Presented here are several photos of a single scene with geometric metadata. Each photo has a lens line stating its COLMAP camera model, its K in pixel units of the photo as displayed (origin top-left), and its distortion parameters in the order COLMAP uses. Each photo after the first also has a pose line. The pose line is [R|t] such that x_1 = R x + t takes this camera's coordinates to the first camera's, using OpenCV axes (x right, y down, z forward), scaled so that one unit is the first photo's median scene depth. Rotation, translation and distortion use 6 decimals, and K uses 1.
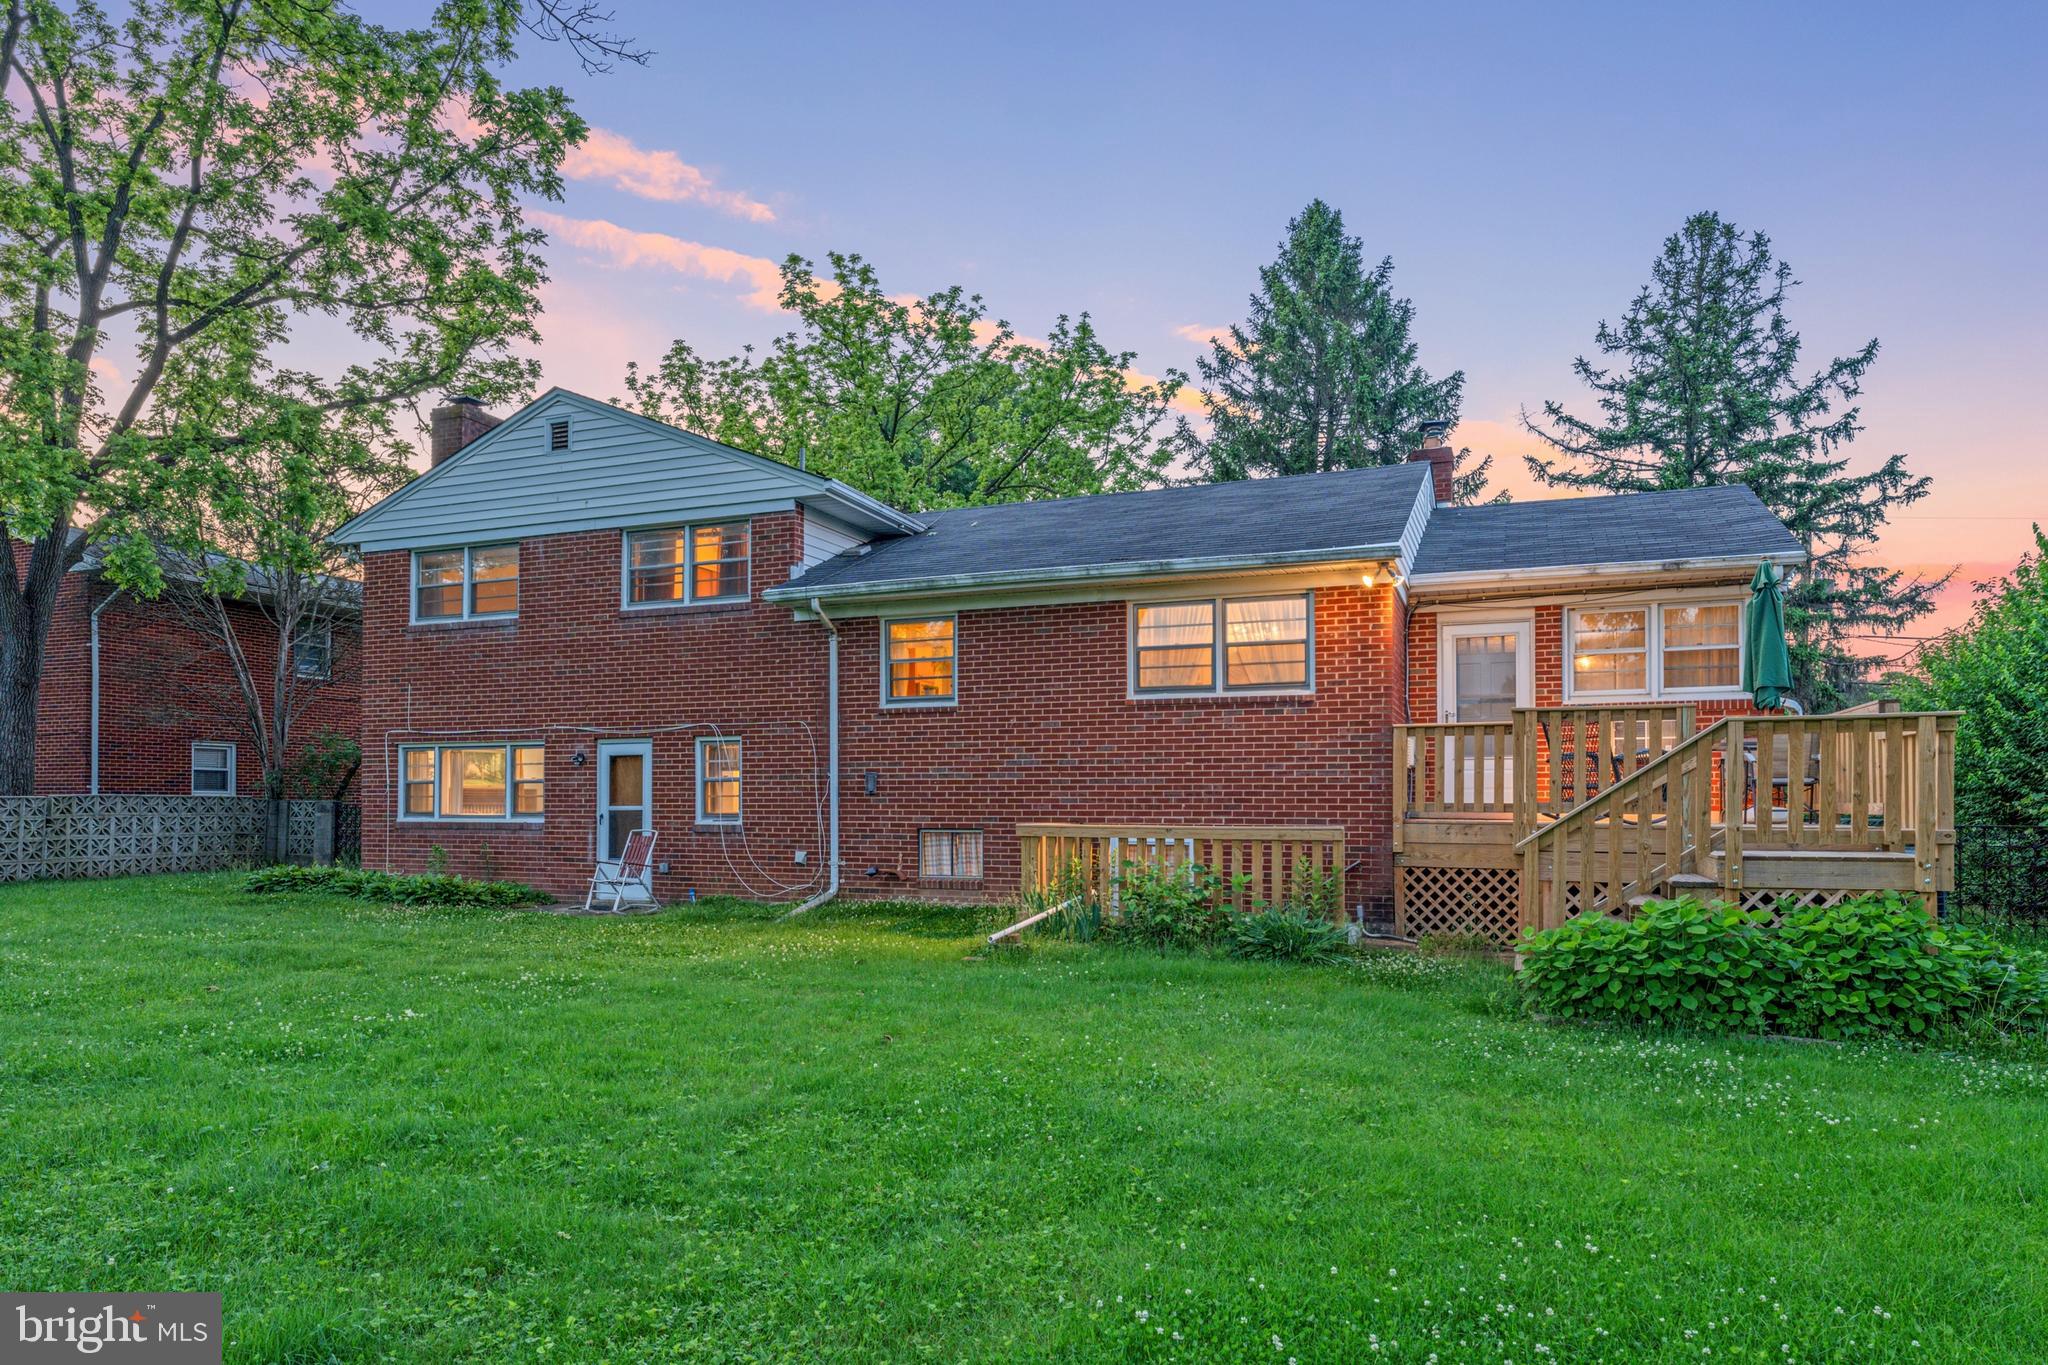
lens RADIAL K [[1204.7, 0, 1054.0], [0, 1204.7, 779.3], [0, 0, 1]] dist [-0.001876, 0.001175]
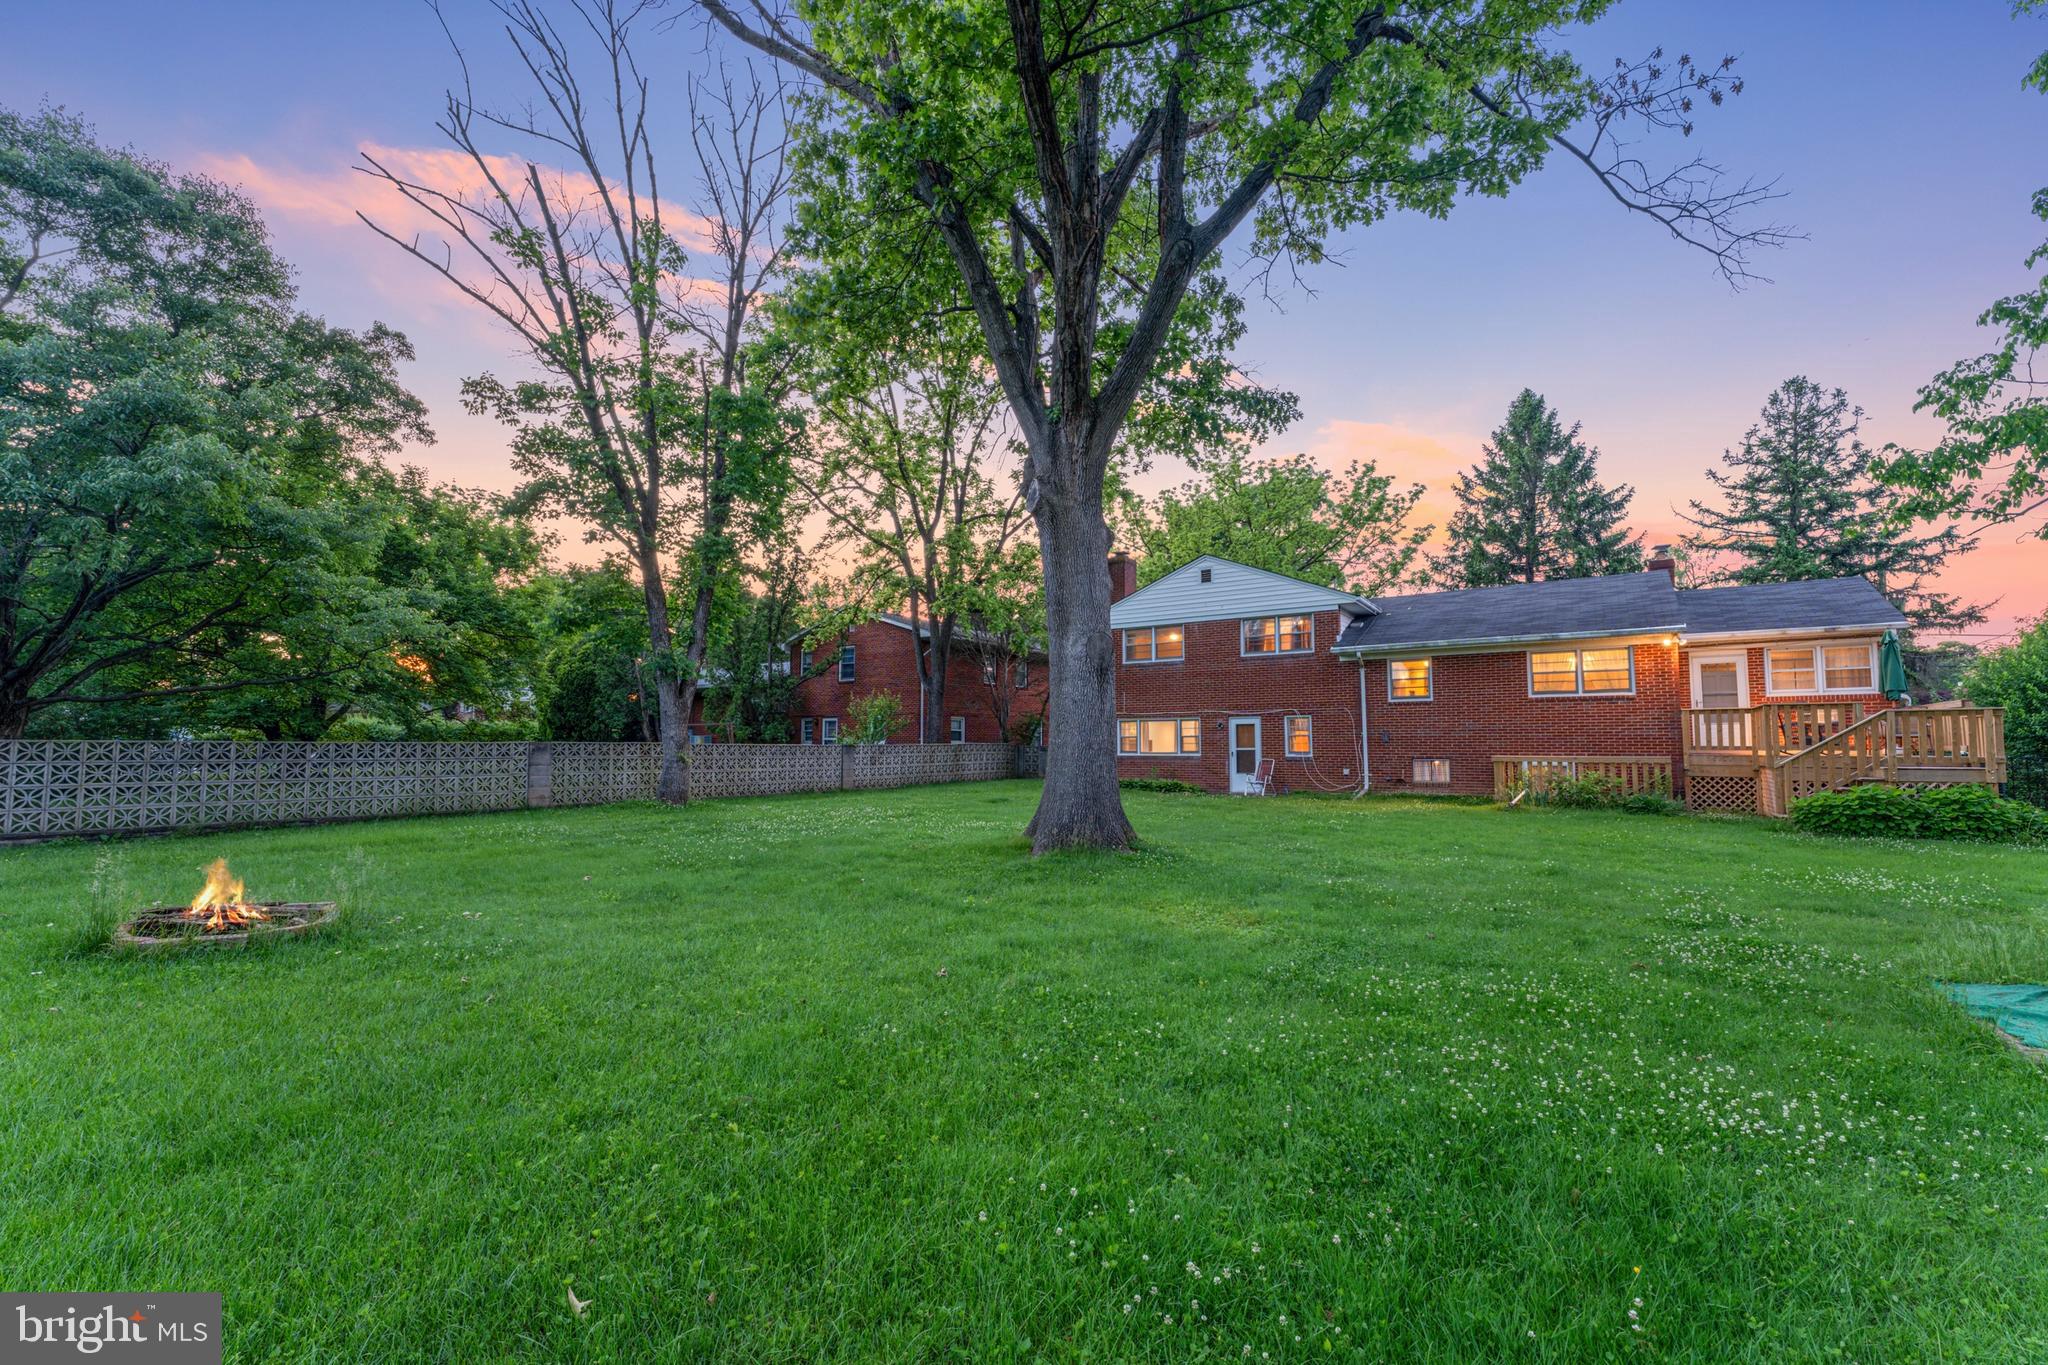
lens RADIAL K [[857.1, 0, 1020.9], [0, 857.1, 685.7], [0, 0, 1]] dist [0.000088, 0.000326]
pose [[0.976570, -0.016714, -0.214548, -0.414933], [0.005853, 0.998673, -0.051157, -0.012441], [0.215118, 0.048703, 0.975373, -0.569606]]
